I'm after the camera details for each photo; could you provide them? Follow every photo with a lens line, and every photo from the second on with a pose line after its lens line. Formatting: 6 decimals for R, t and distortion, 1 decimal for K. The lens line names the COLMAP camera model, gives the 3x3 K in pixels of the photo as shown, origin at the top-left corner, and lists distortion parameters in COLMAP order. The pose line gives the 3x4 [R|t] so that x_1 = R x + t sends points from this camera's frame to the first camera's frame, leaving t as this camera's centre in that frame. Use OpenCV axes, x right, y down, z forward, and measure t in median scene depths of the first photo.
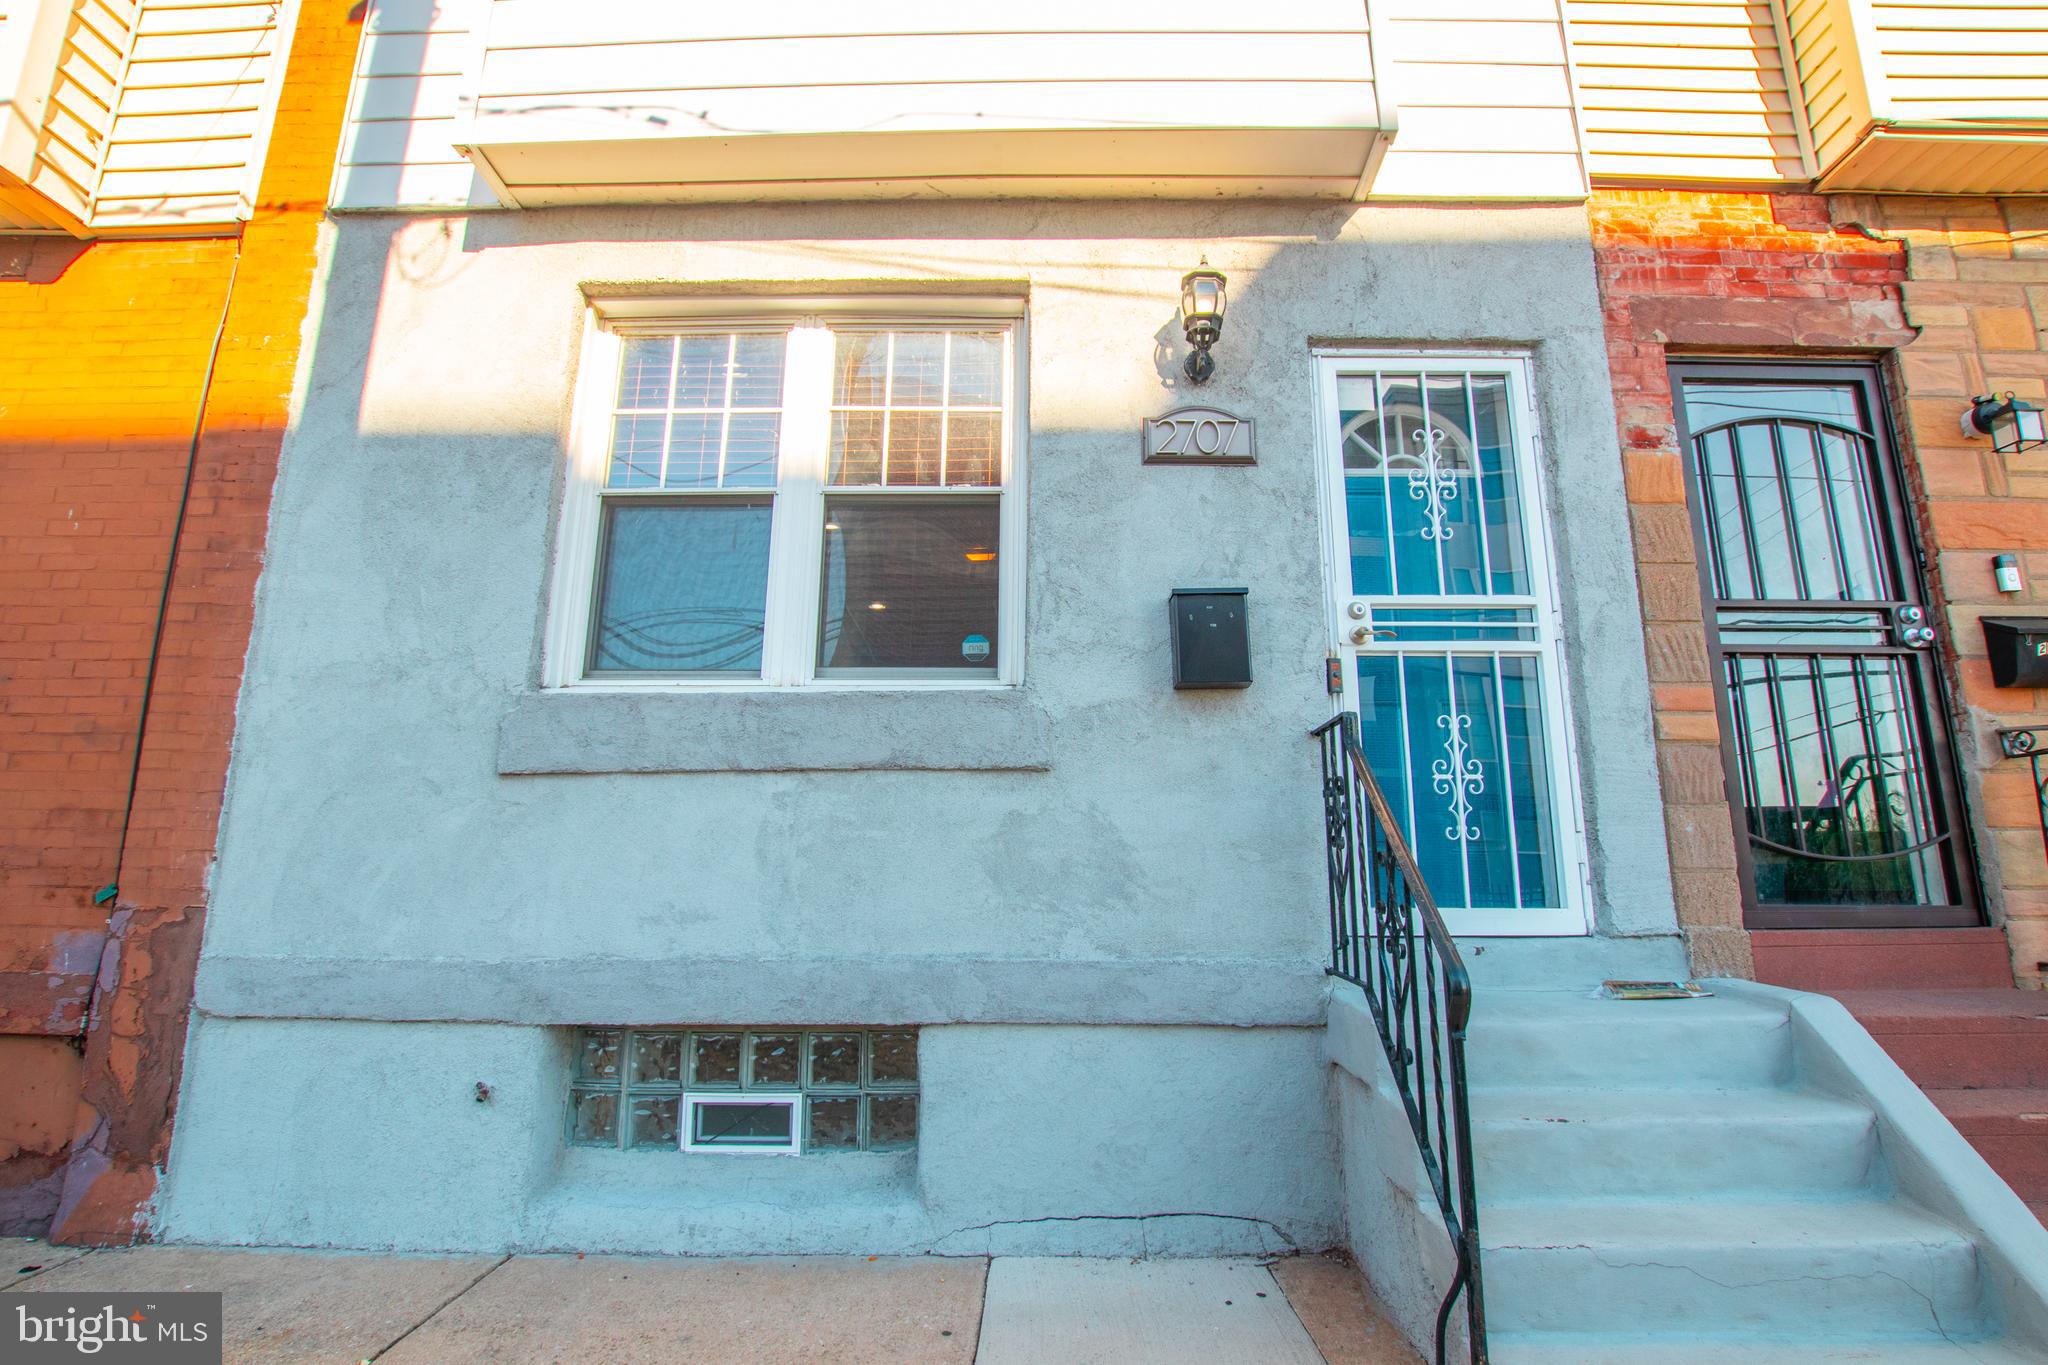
lens RADIAL K [[946.8, 0, 1037.4], [0, 946.8, 700.2], [0, 0, 1]] dist [-0.038316, 0.007566]
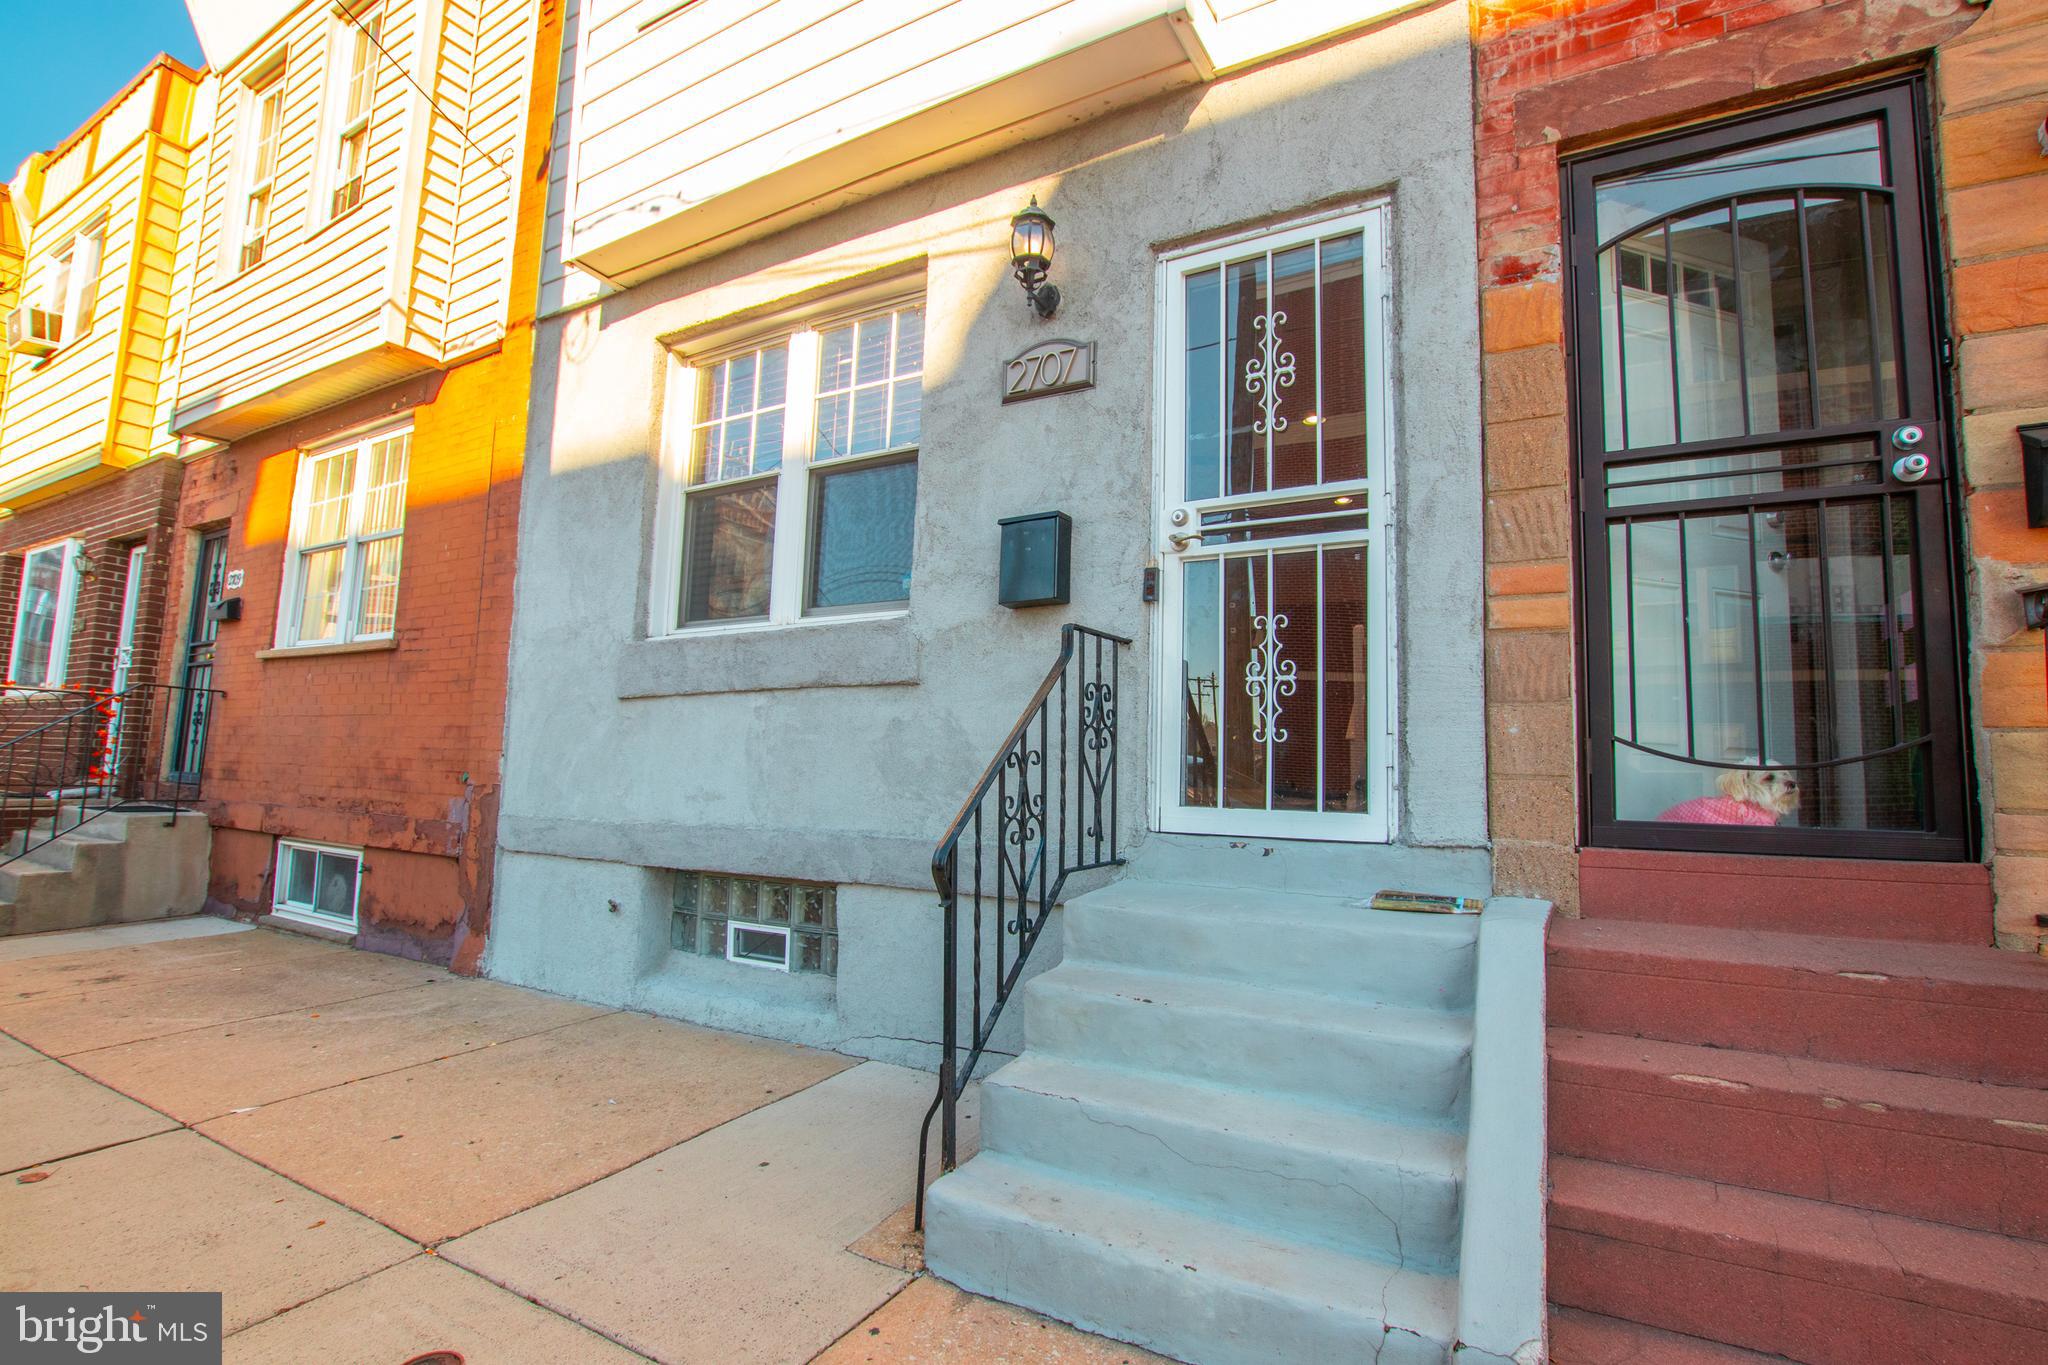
lens RADIAL K [[946.8, 0, 1037.4], [0, 946.8, 700.2], [0, 0, 1]] dist [-0.038316, 0.007566]
pose [[0.876503, -0.022031, -0.480891, 0.691809], [0.069672, 0.994240, 0.081440, 0.006729], [0.476327, -0.104887, 0.872990, 0.018514]]
